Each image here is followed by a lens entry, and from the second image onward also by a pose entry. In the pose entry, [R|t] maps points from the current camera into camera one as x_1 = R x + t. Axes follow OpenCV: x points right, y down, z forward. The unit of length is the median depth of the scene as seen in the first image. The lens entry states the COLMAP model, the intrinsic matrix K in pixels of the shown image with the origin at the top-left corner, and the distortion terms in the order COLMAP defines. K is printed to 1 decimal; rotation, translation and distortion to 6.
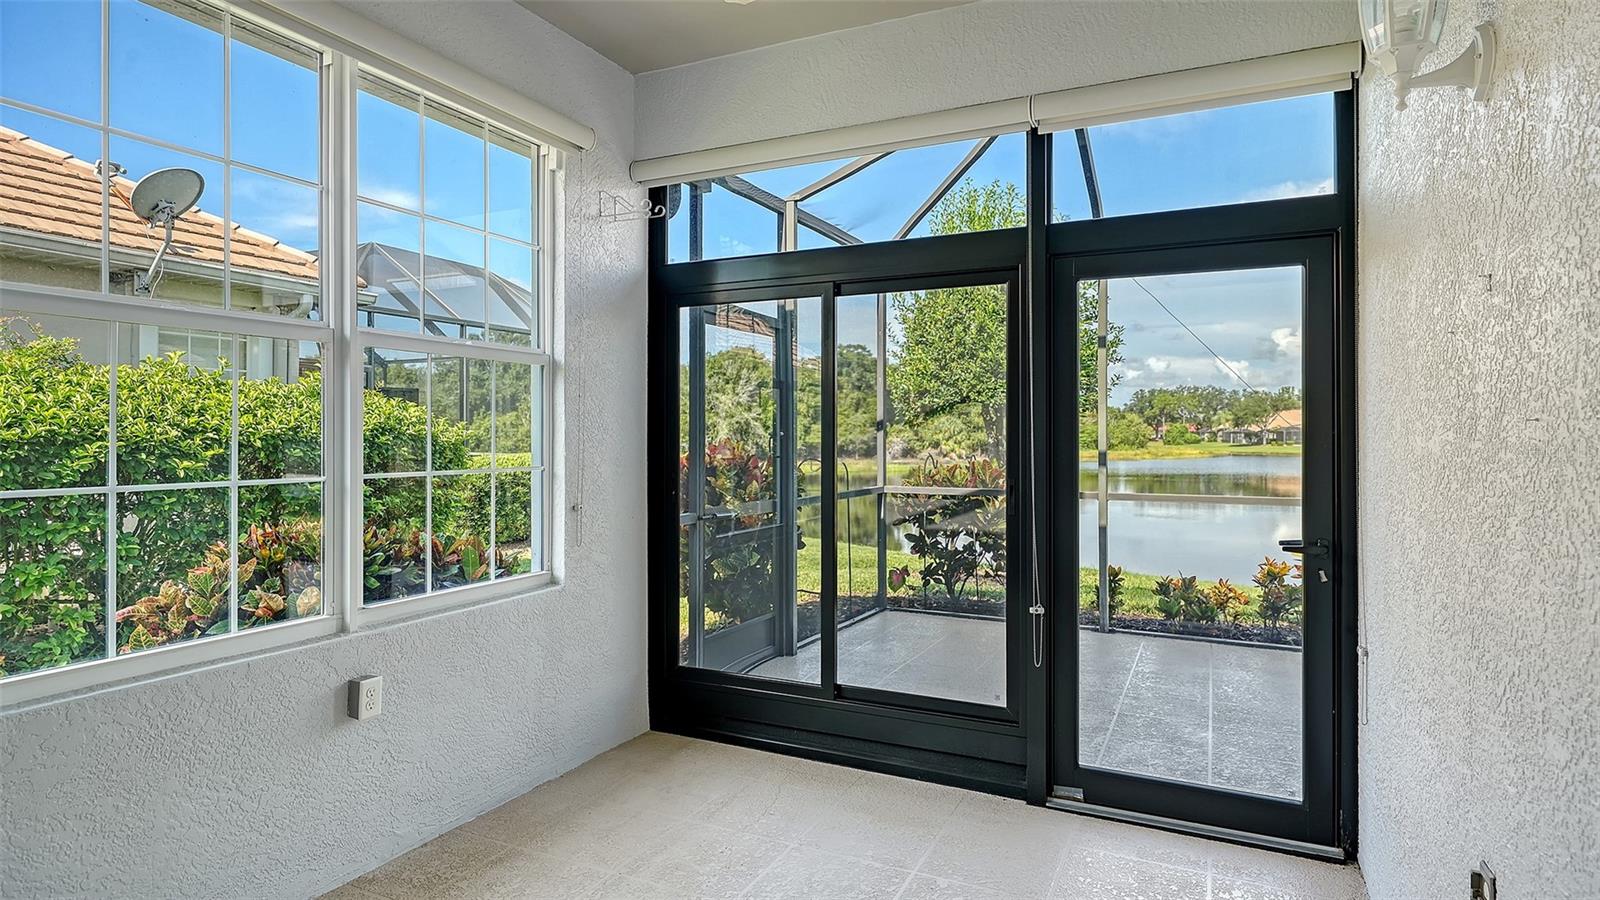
lens RADIAL K [[865.7, 0, 802.0], [0, 865.7, 441.4], [0, 0, 1]] dist [0.004837, -0.000189]
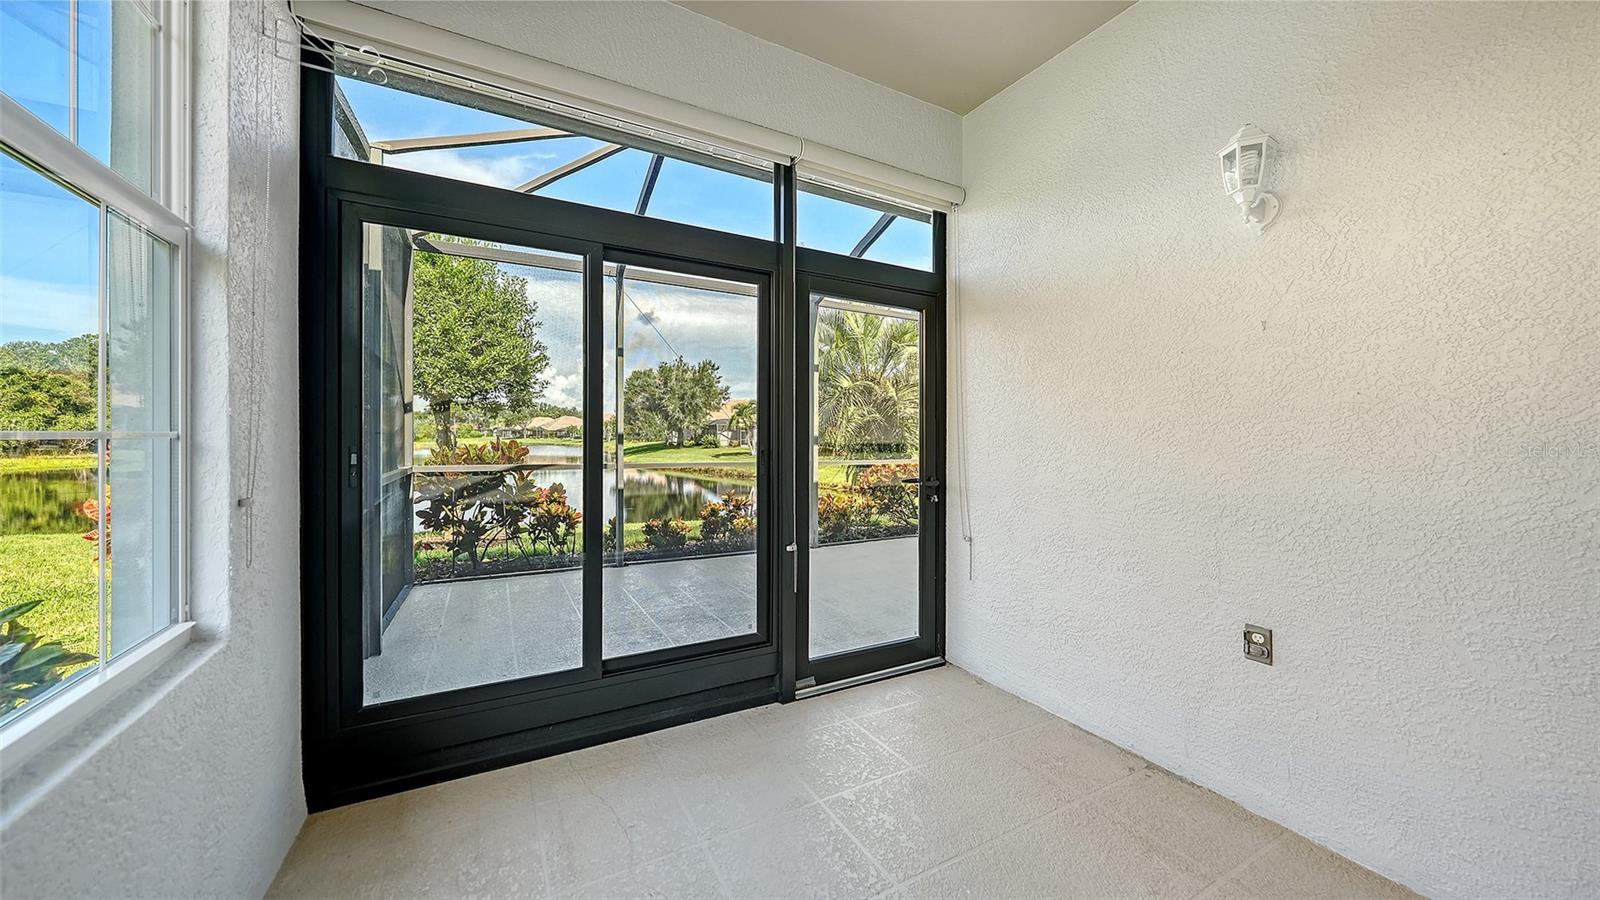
lens RADIAL K [[558.7, 0, 794.2], [0, 558.7, 438.4], [0, 0, 1]] dist [-0.004234, -0.000002]
pose [[0.581531, 0.000356, 0.813524, -0.313108], [-0.003487, 0.999992, 0.002055, 0.027436], [-0.813517, -0.004032, 0.581528, 0.422794]]
